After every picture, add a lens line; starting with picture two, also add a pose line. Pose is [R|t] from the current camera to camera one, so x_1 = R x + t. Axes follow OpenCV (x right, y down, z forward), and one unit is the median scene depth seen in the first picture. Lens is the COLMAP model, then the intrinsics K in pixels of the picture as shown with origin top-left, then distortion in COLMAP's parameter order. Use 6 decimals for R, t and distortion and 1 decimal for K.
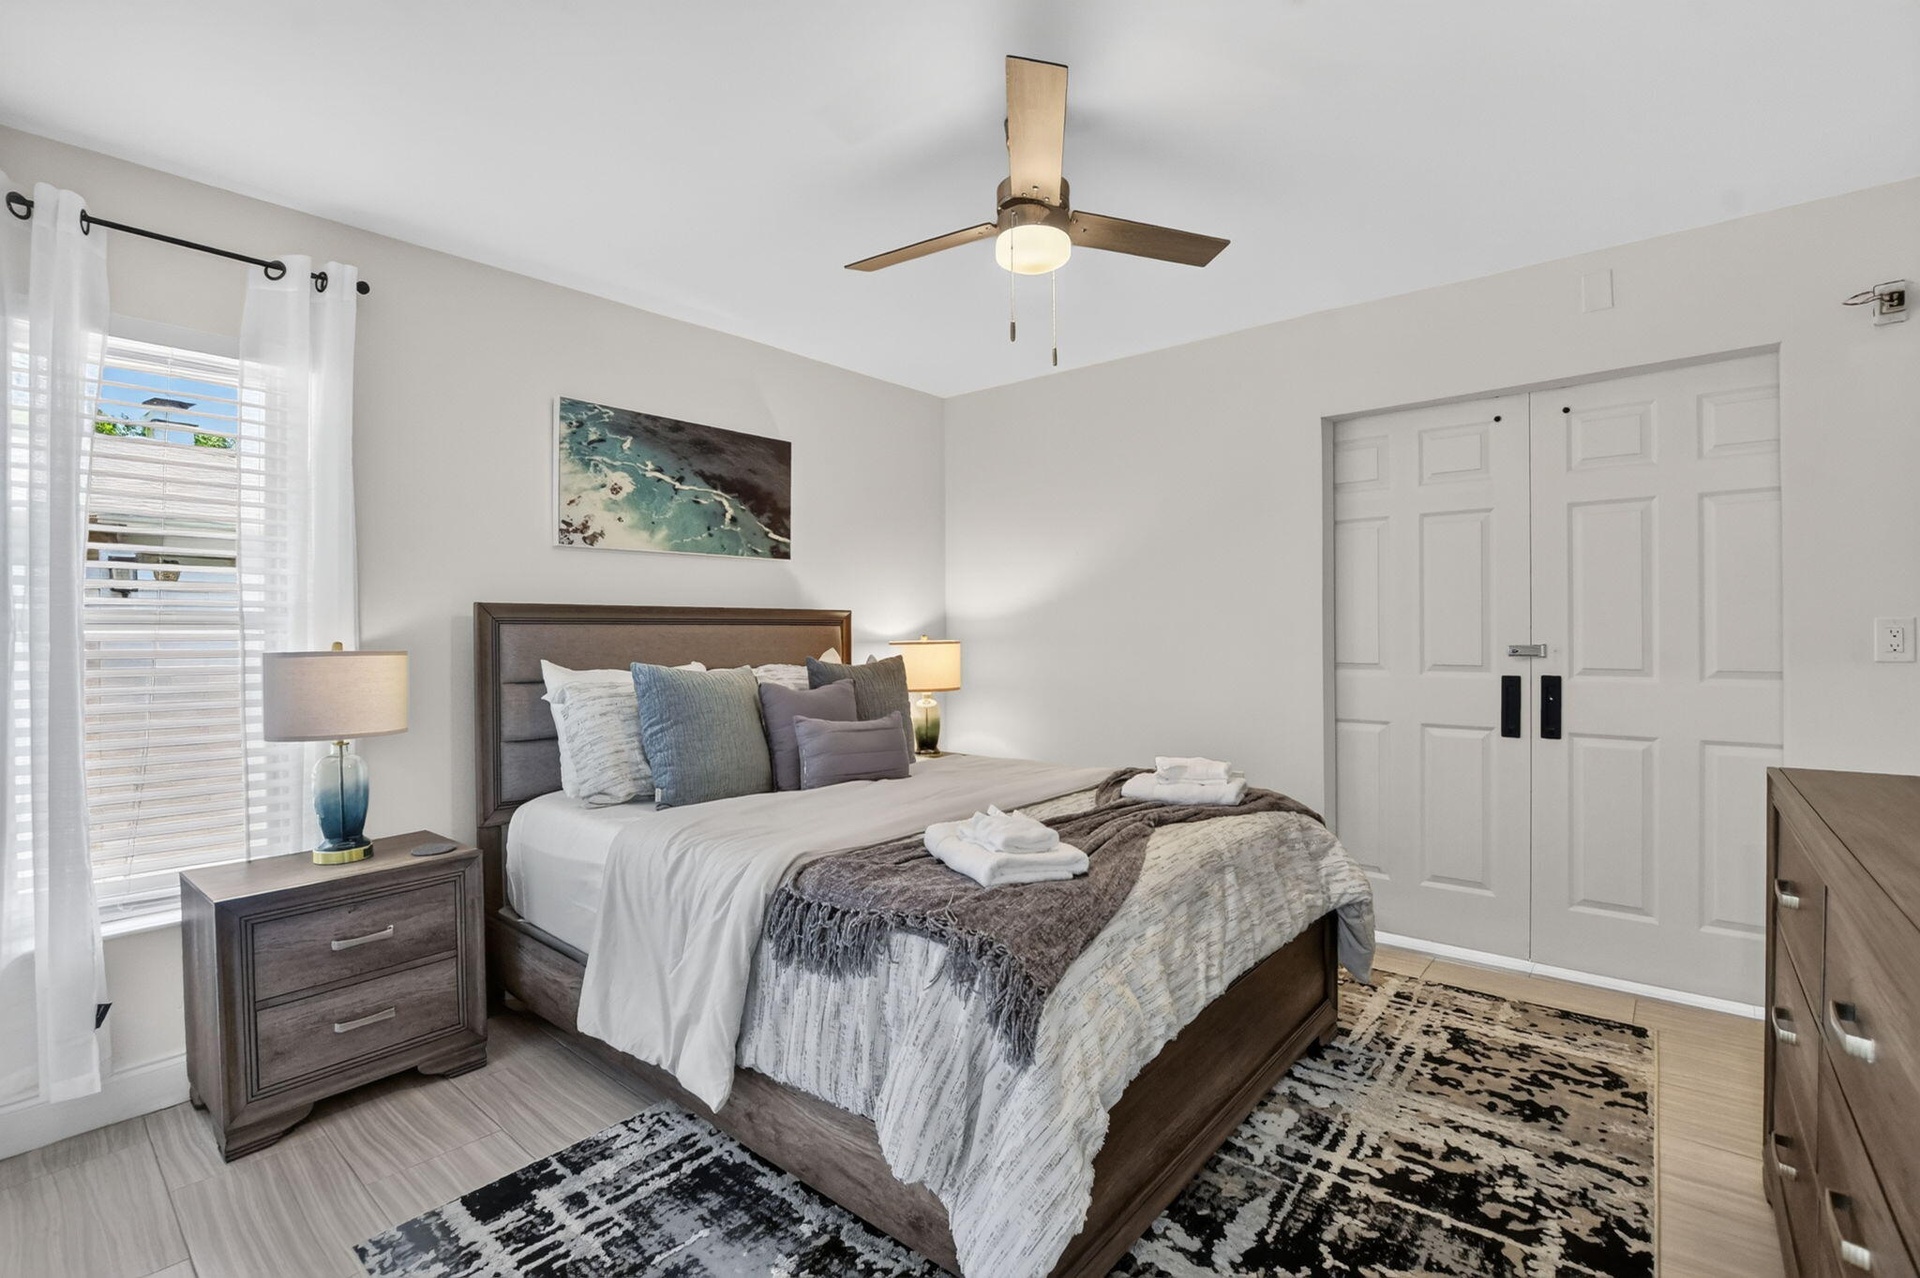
lens RADIAL K [[865.7, 0, 946.7], [0, 865.7, 636.7], [0, 0, 1]] dist [-0.026943, 0.000616]
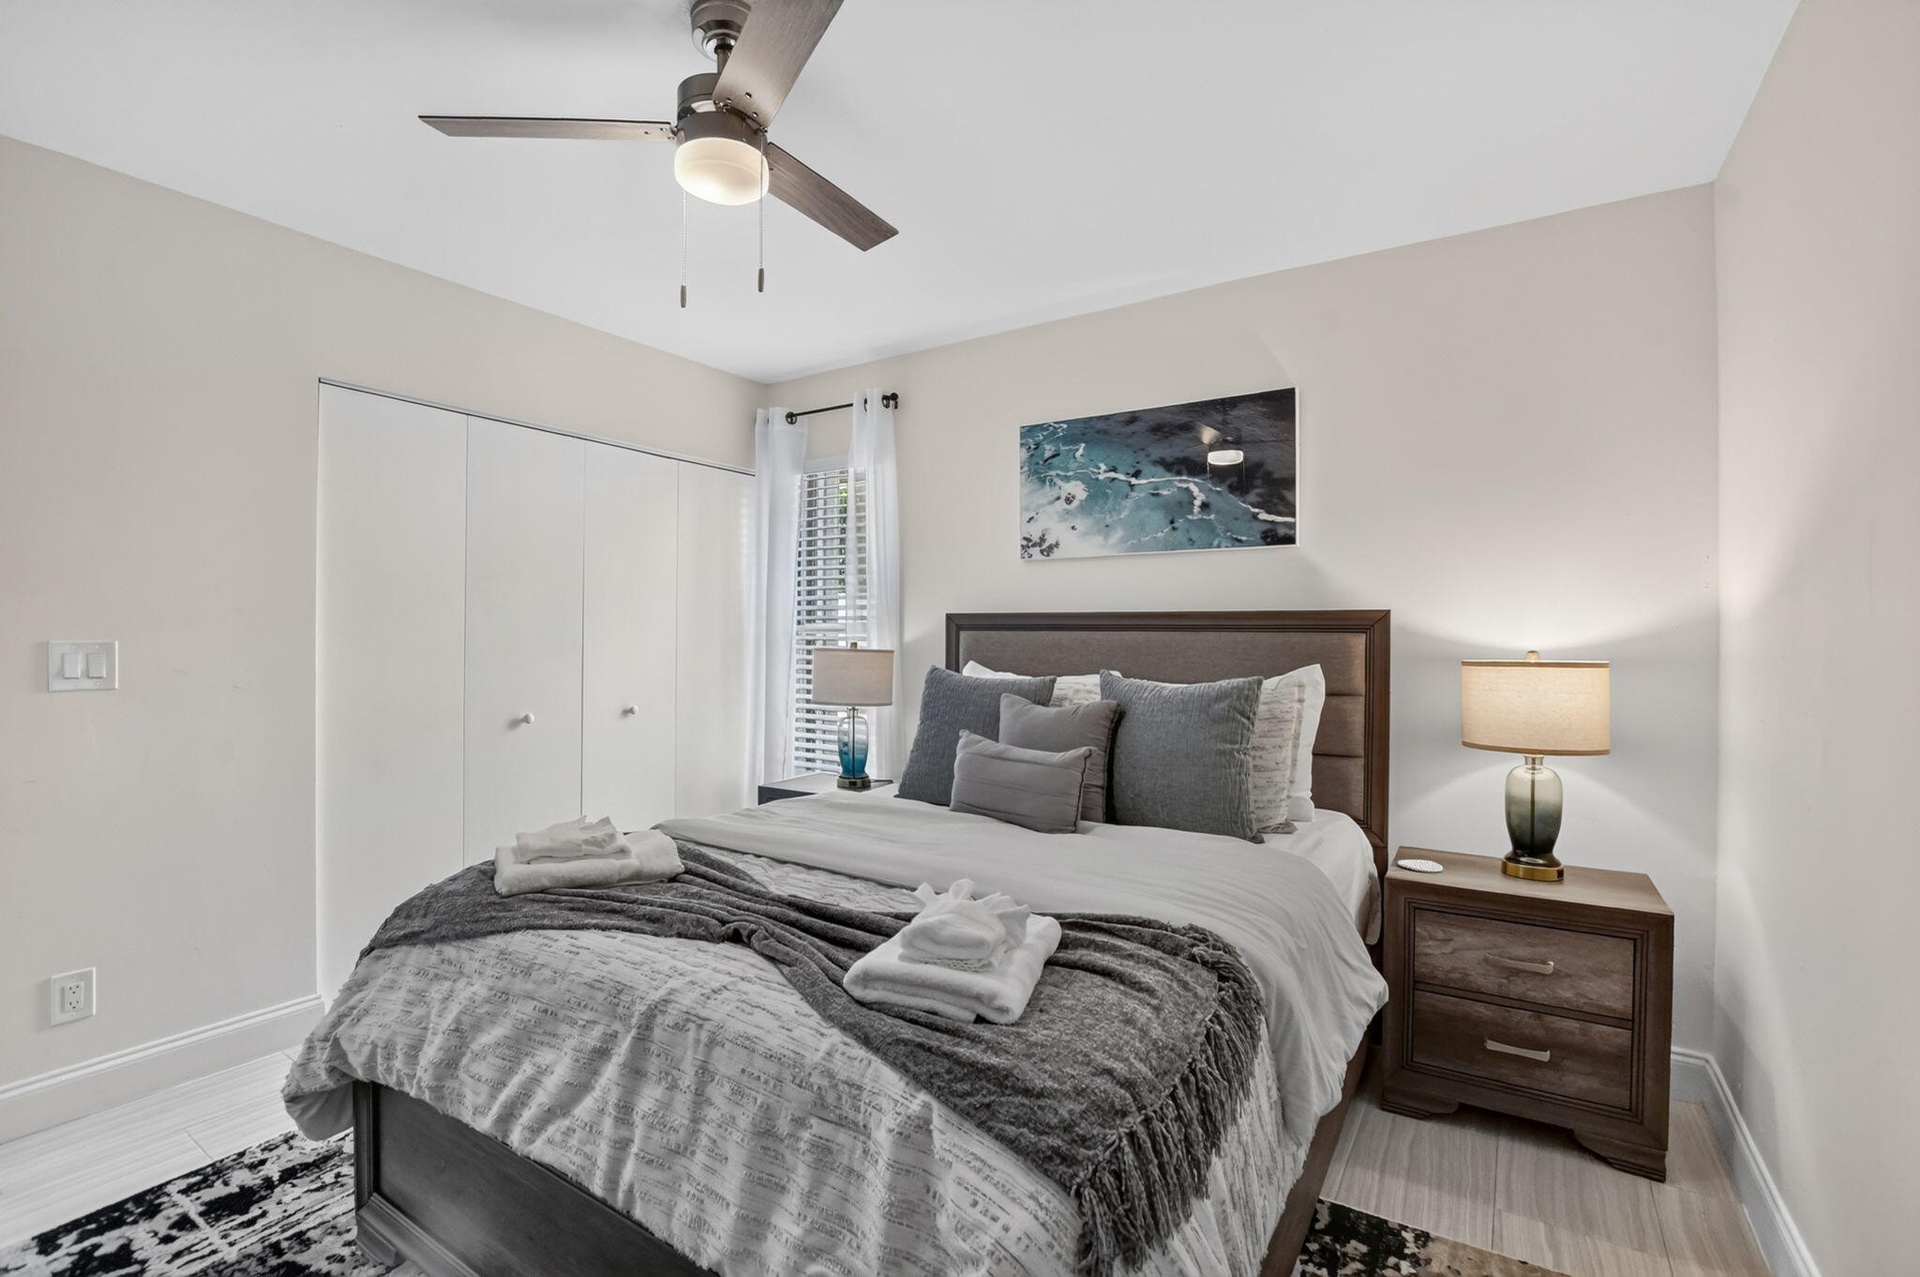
lens RADIAL K [[865.7, 0, 946.7], [0, 865.7, 636.2], [0, 0, 1]] dist [-0.026943, 0.000616]
pose [[0.126348, 0.005223, -0.991972, 0.610684], [-0.017820, 0.999837, 0.002994, -0.008705], [0.991826, 0.017299, 0.126420, 0.721658]]
